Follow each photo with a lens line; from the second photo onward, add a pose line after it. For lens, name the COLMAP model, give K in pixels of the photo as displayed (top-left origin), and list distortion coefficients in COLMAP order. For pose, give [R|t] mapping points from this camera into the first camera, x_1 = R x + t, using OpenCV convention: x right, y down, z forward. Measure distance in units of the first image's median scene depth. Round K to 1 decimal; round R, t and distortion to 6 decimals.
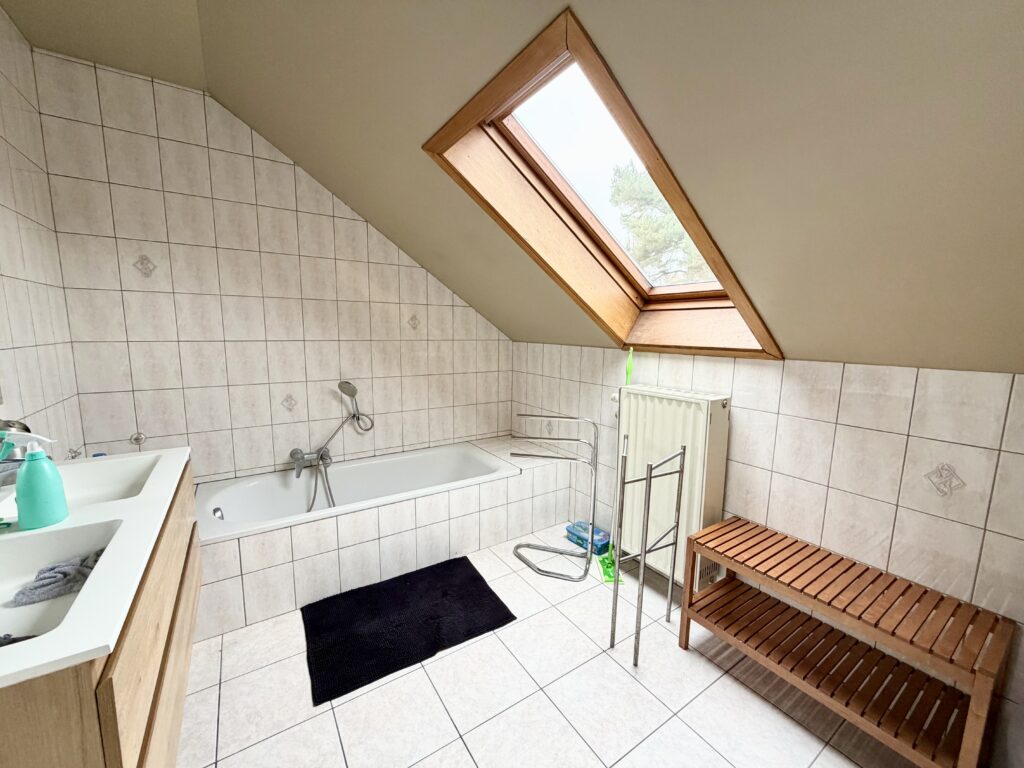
lens RADIAL K [[409.2, 0, 512.6], [0, 409.2, 385.2], [0, 0, 1]] dist [-0.006066, -0.000577]
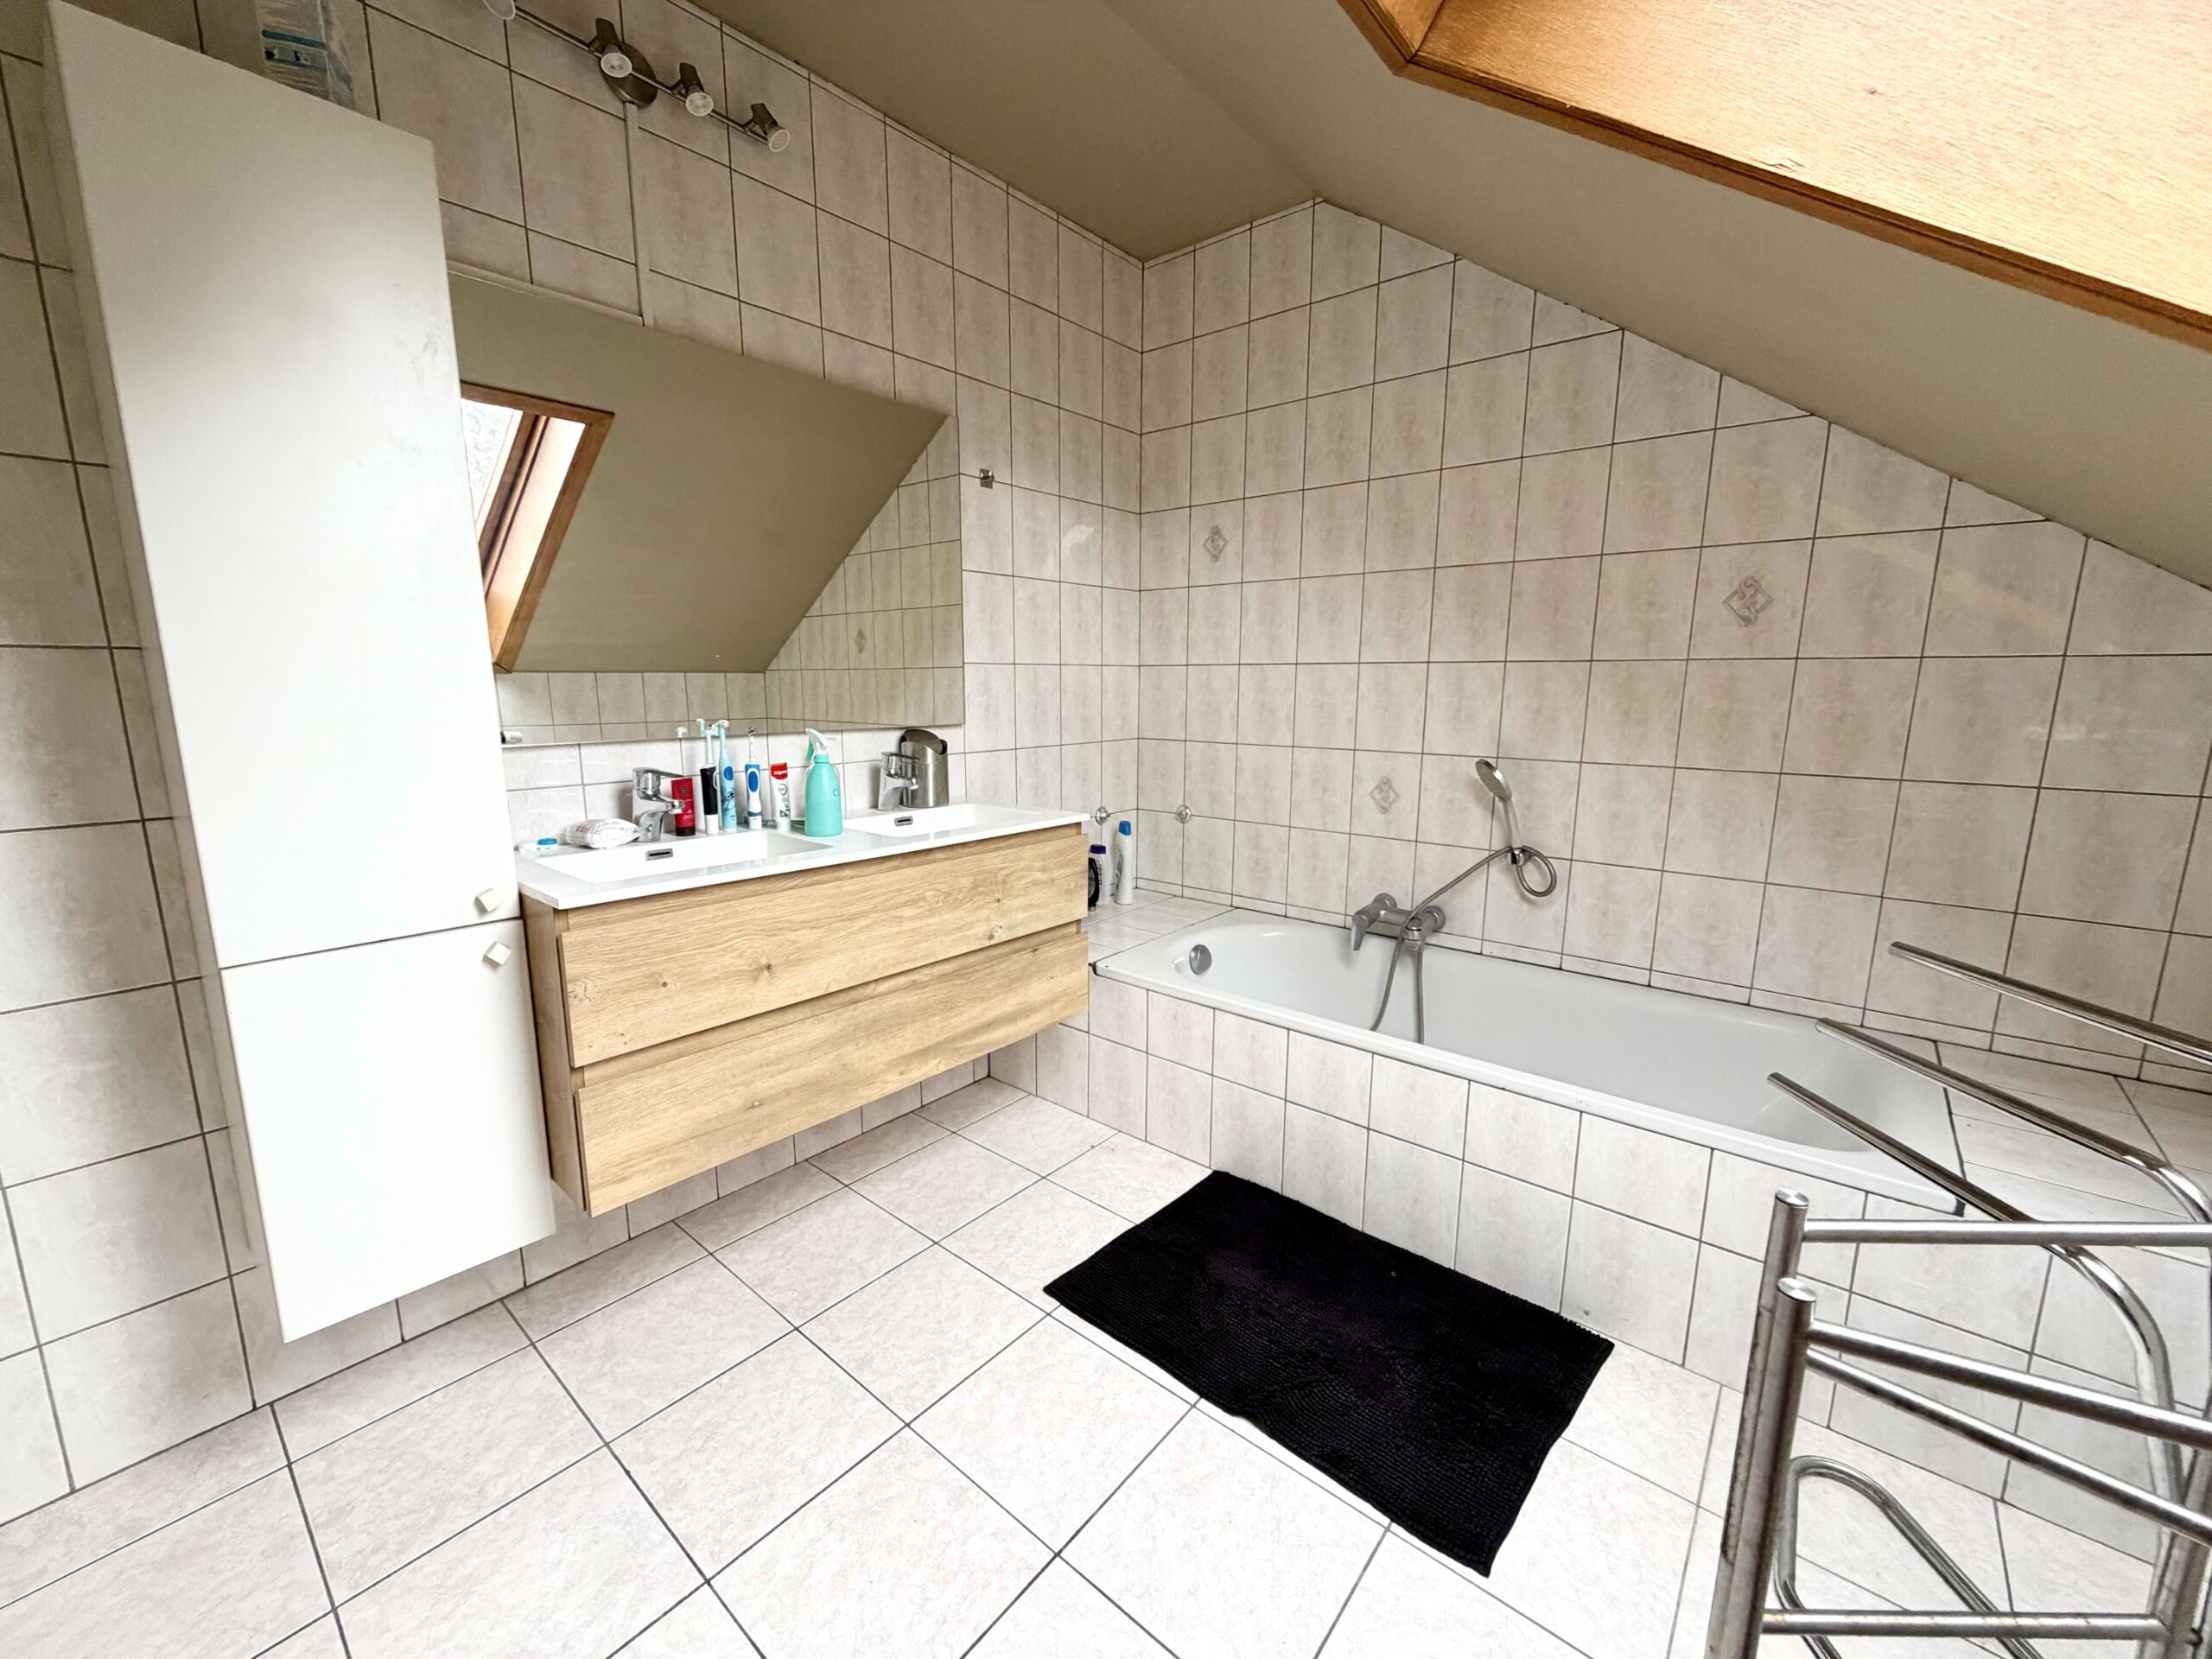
lens RADIAL K [[883.9, 0, 1102.1], [0, 883.9, 838.1], [0, 0, 1]] dist [-0.006066, -0.000577]
pose [[0.267652, 0.155369, -0.950906, 0.360592], [-0.128983, 0.983808, 0.124440, 0.007486], [0.954843, 0.089344, 0.283358, 0.408888]]
